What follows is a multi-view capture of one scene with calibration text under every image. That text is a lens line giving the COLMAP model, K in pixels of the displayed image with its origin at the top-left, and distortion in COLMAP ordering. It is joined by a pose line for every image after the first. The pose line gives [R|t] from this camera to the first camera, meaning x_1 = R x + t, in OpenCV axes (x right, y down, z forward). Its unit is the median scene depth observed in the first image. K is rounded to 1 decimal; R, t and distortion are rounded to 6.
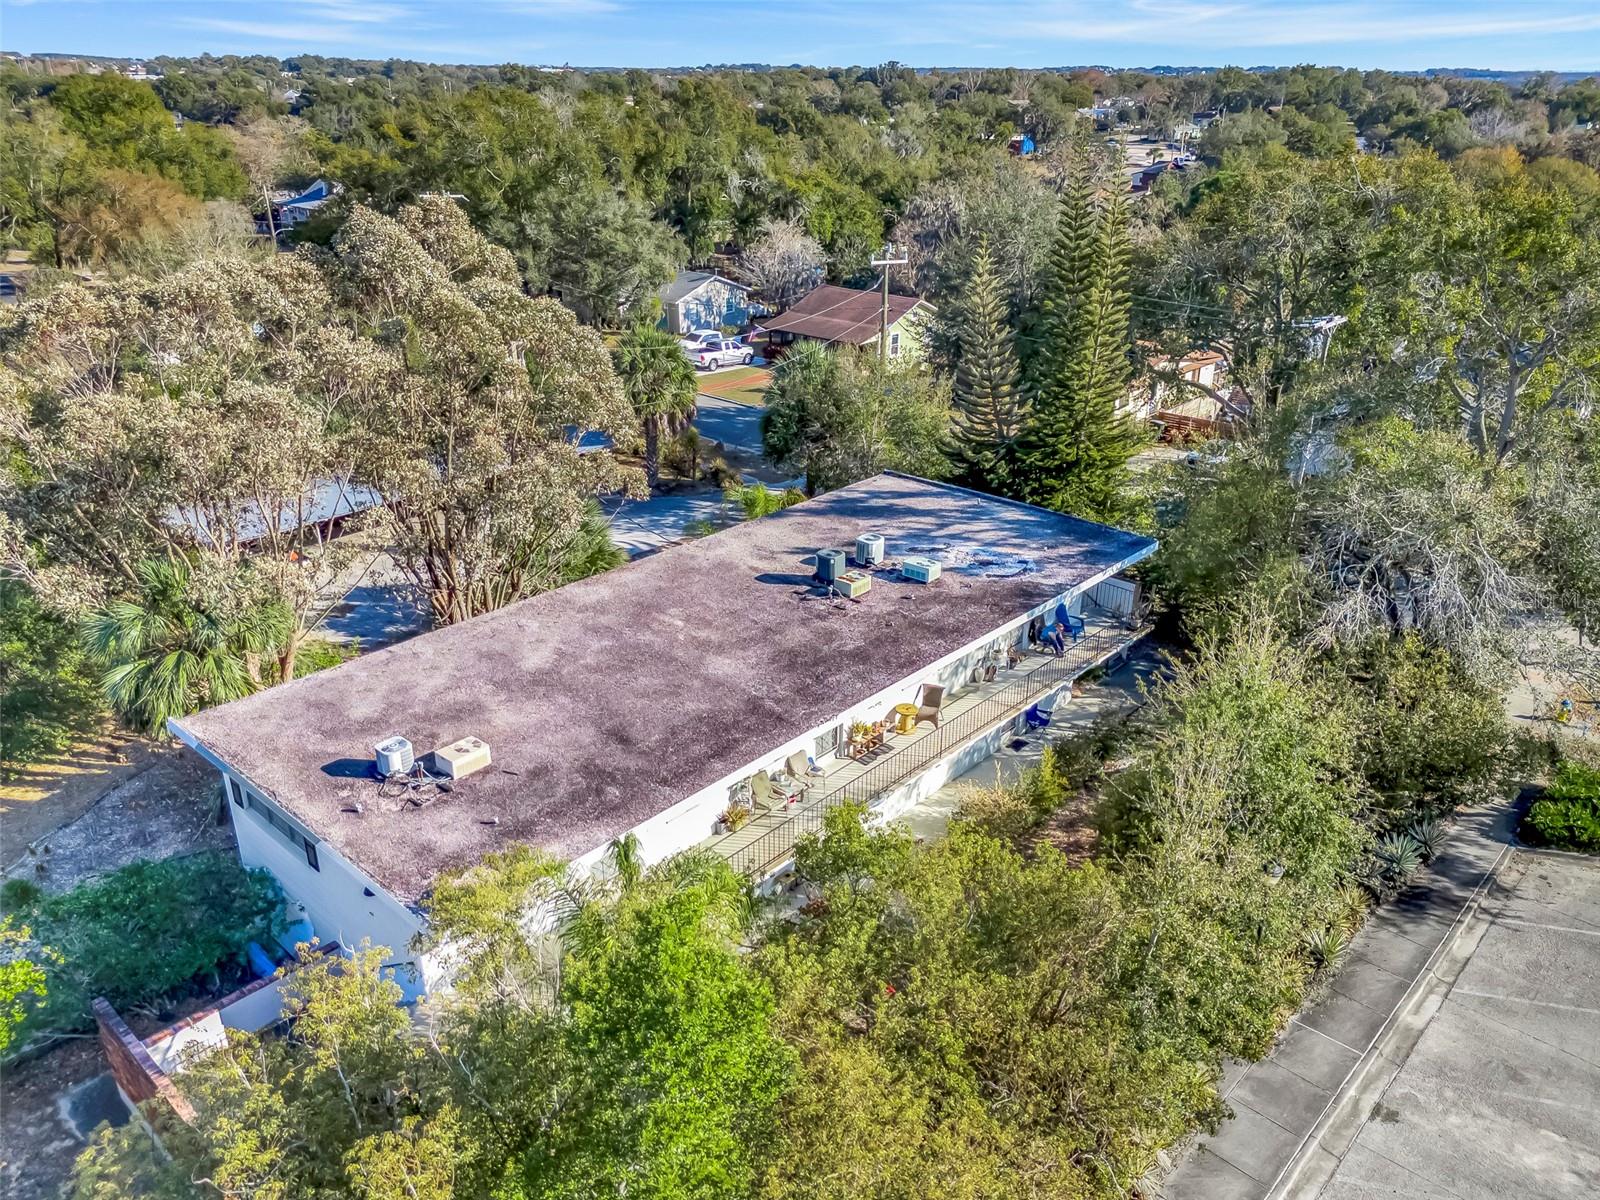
lens RADIAL K [[1197.0, 0, 800.0], [0, 1197.0, 600.0], [0, 0, 1]] dist [0.033655, -0.008625]
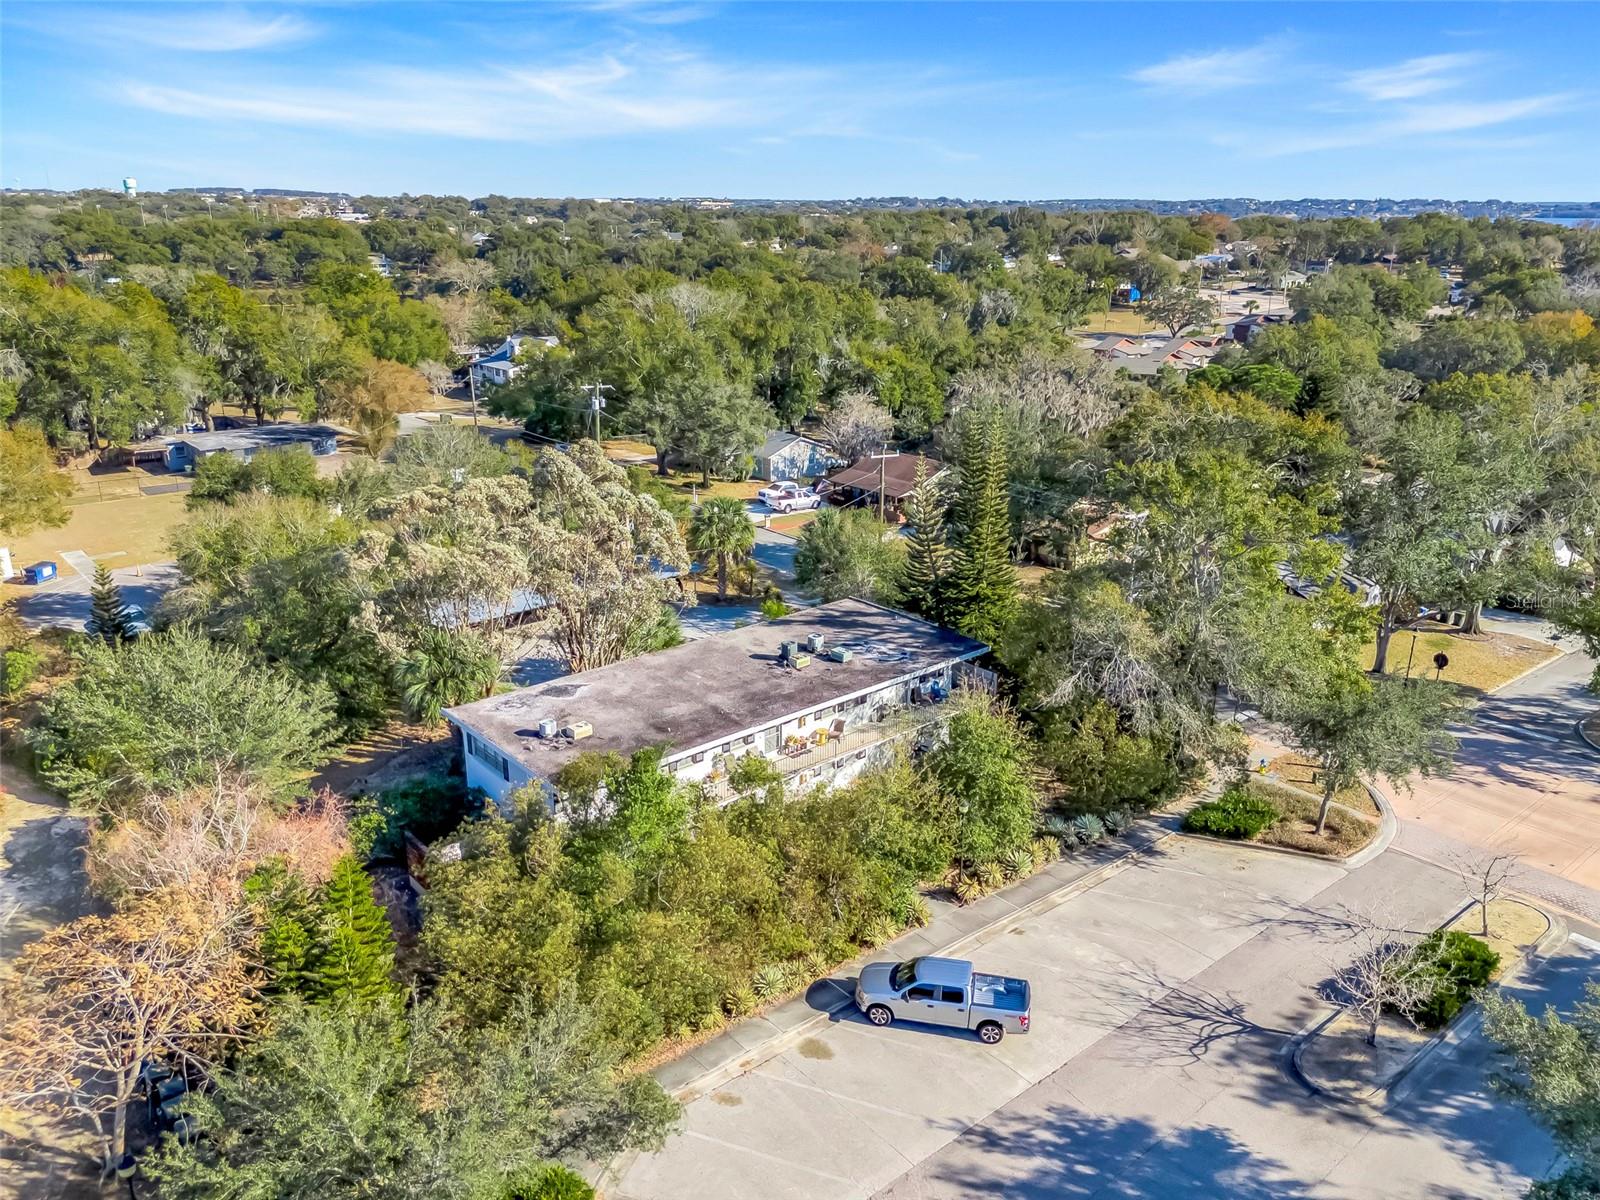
lens RADIAL K [[1193.0, 0, 803.8], [0, 1193.0, 579.1], [0, 0, 1]] dist [0.079734, -0.082137]
pose [[0.993487, 0.036092, -0.108080, 0.093738], [-0.047722, 0.993109, -0.107036, 0.021919], [0.103473, 0.111497, 0.988363, -0.304631]]
